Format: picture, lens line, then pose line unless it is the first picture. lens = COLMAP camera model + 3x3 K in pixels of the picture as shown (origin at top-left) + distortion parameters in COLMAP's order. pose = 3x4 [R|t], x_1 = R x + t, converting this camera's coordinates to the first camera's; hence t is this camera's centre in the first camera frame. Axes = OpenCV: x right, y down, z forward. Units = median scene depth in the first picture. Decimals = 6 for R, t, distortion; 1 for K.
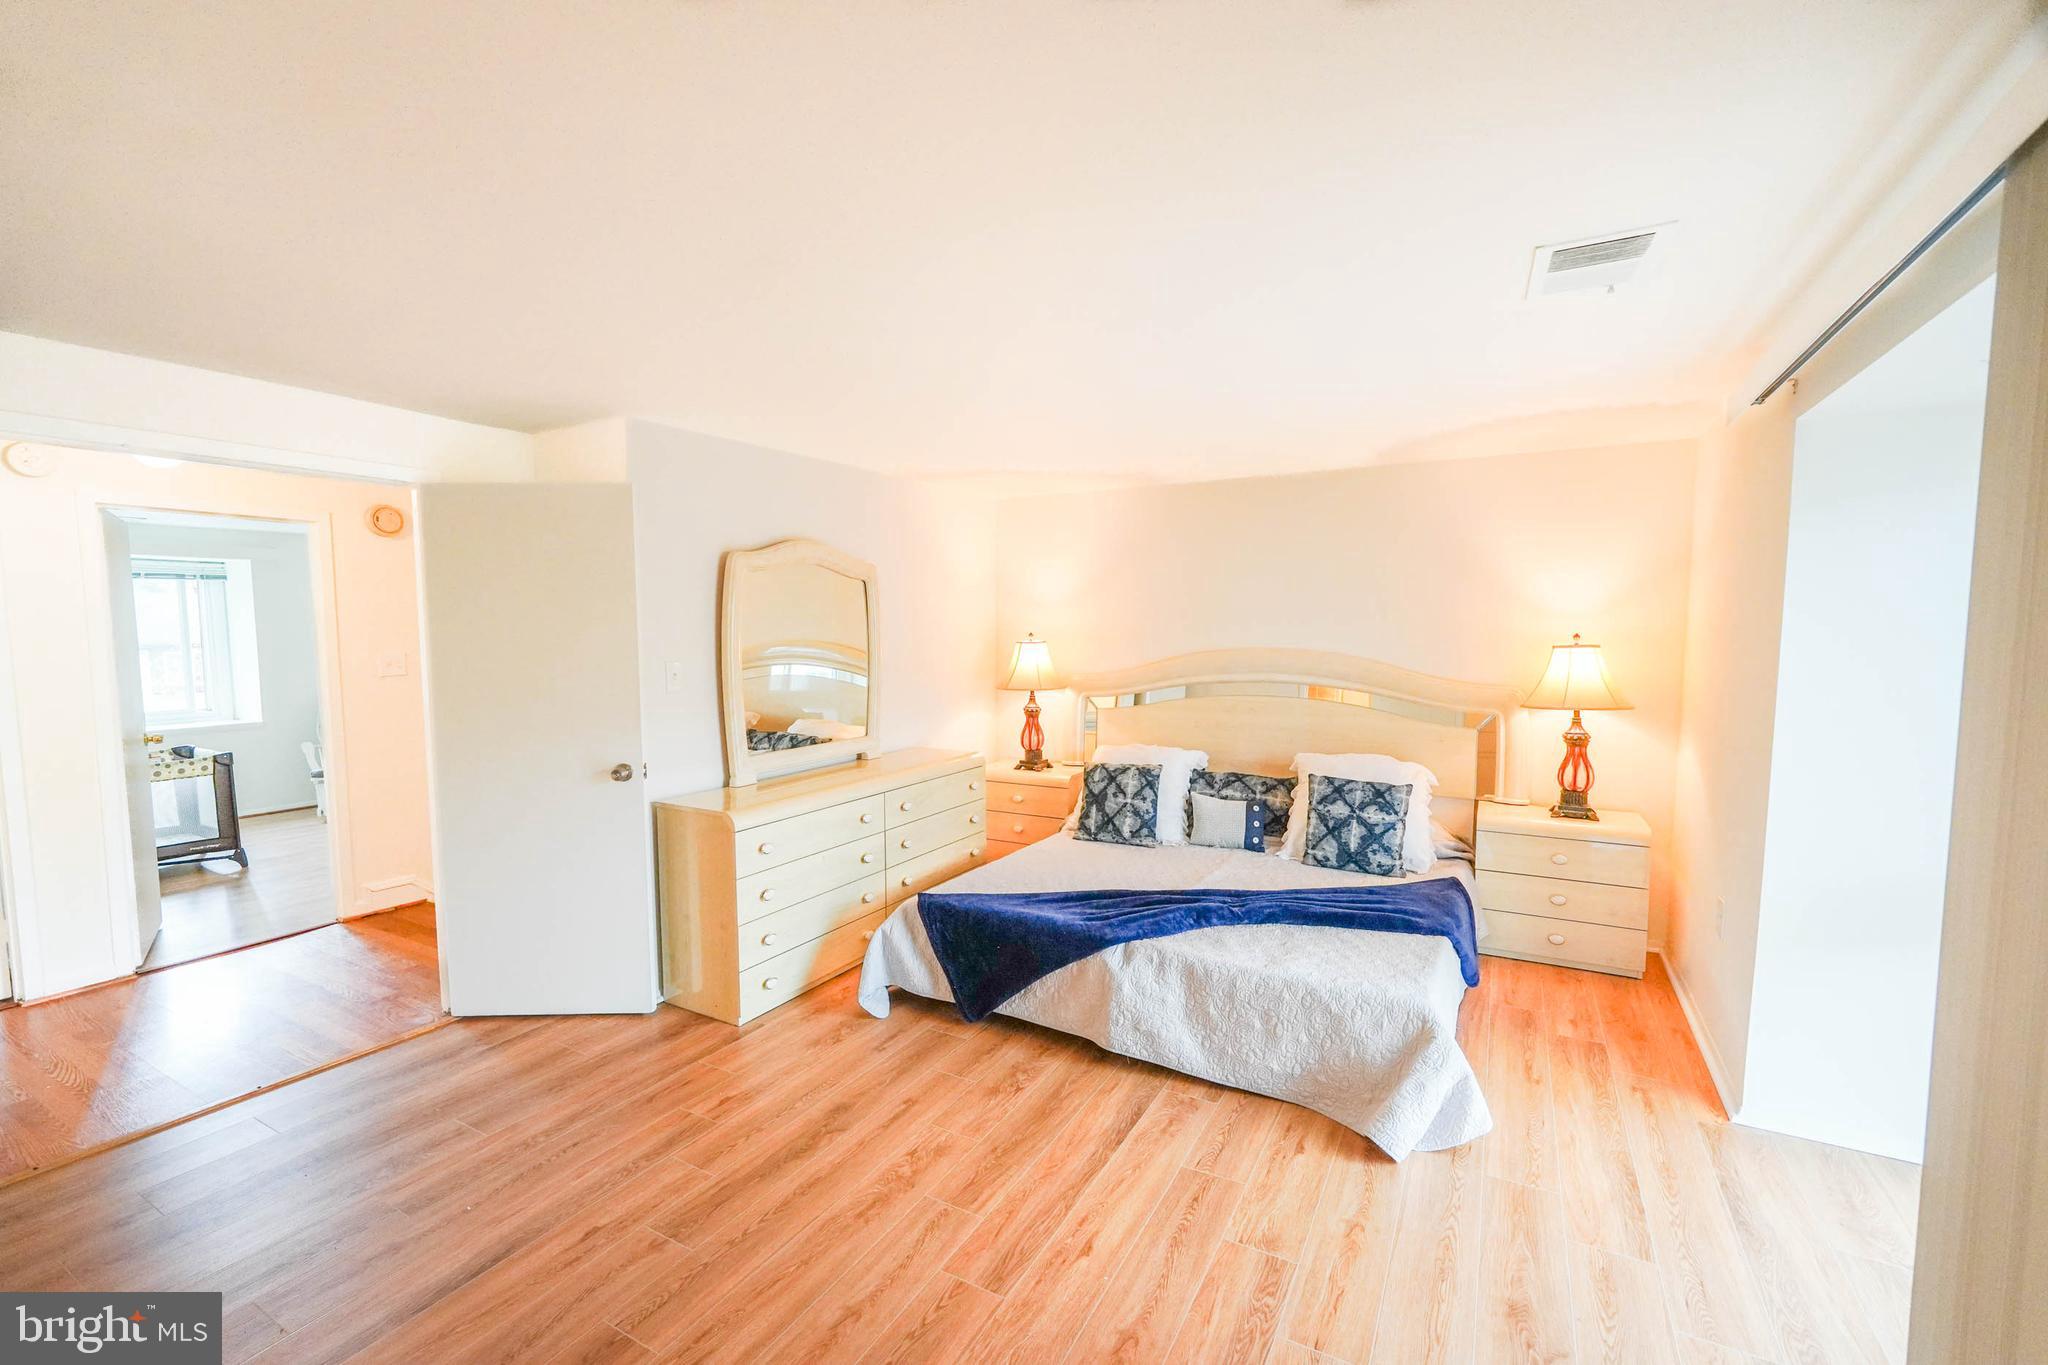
lens RADIAL K [[861.6, 0, 1024.0], [0, 861.6, 682.5], [0, 0, 1]] dist [0.000957, -0.000051]
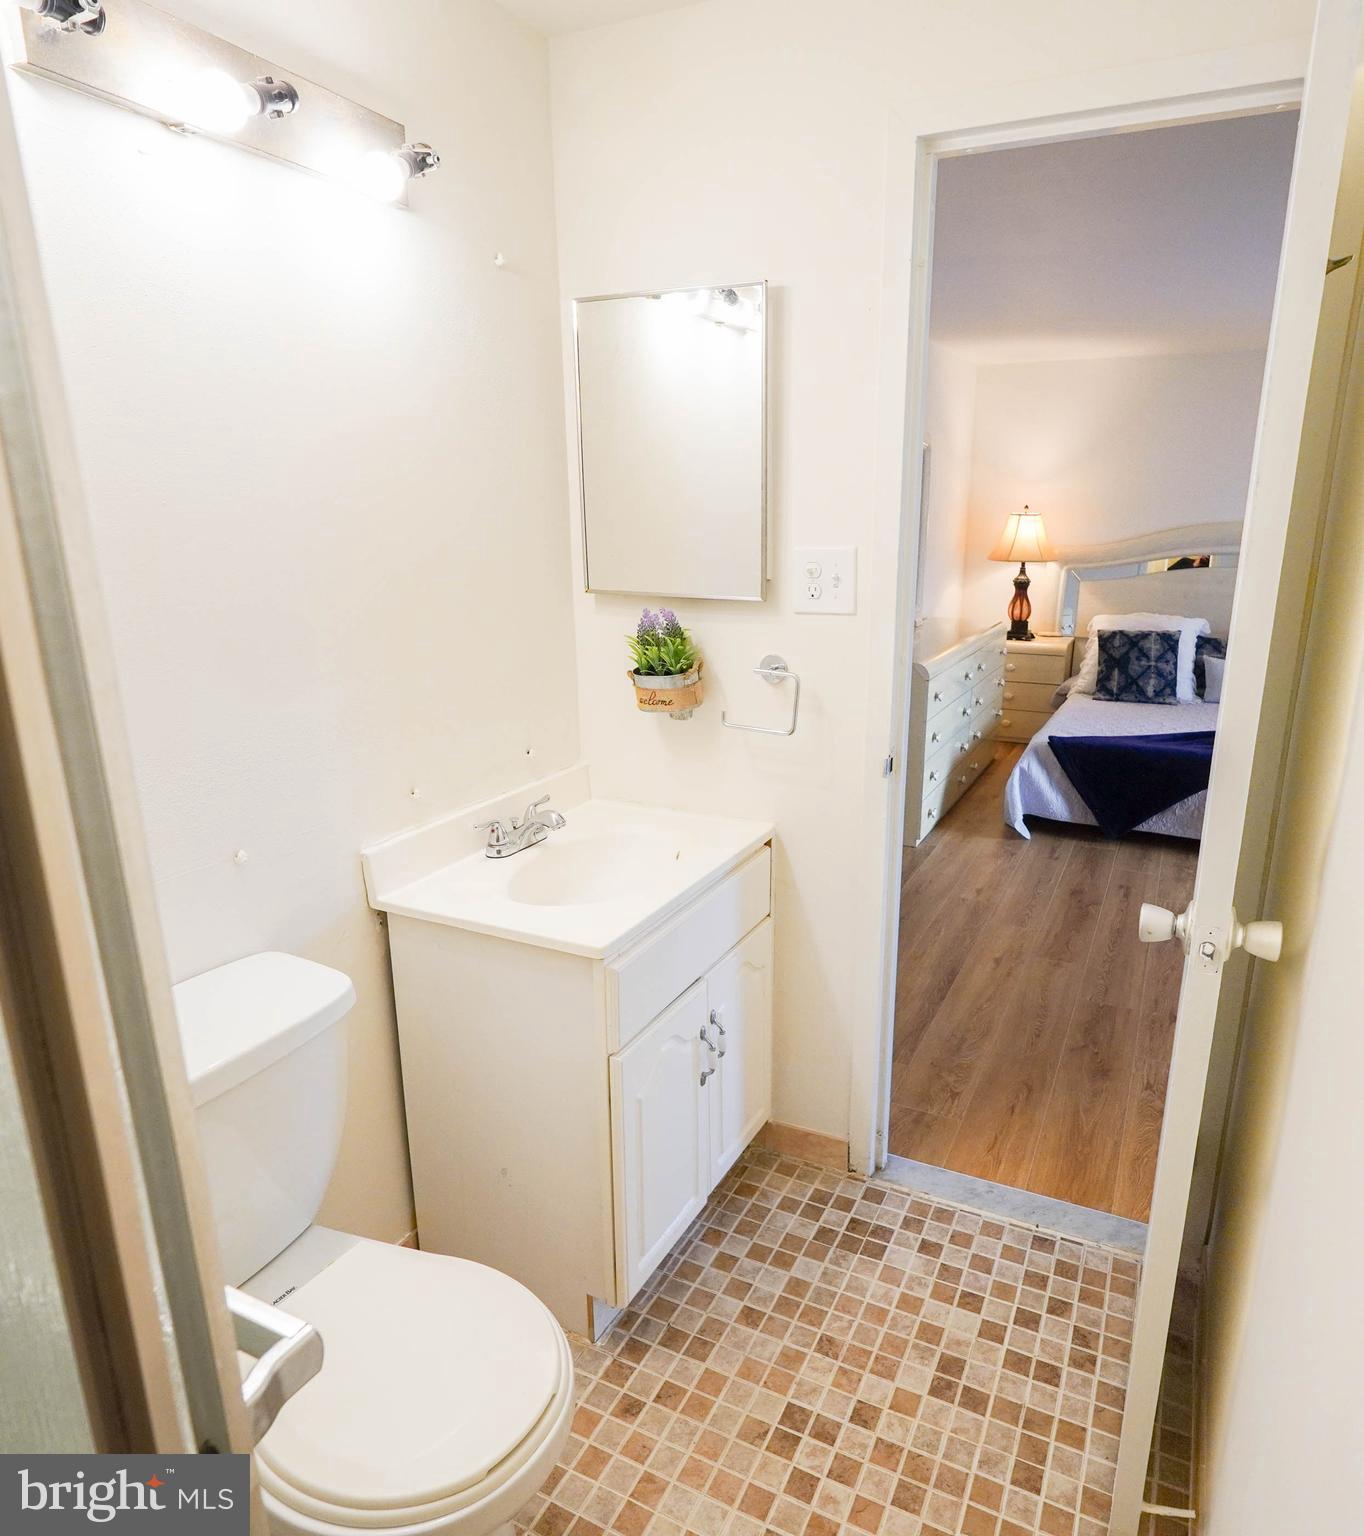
lens RADIAL K [[961.7, 0, 682.0], [0, 961.7, 768.0], [0, 0, 1]] dist [-0.001150, -0.000059]
pose [[0.999304, -0.011950, 0.035346, -0.518681], [0.004411, 0.978514, 0.206134, 0.012382], [-0.037050, -0.205835, 0.977885, -0.200777]]
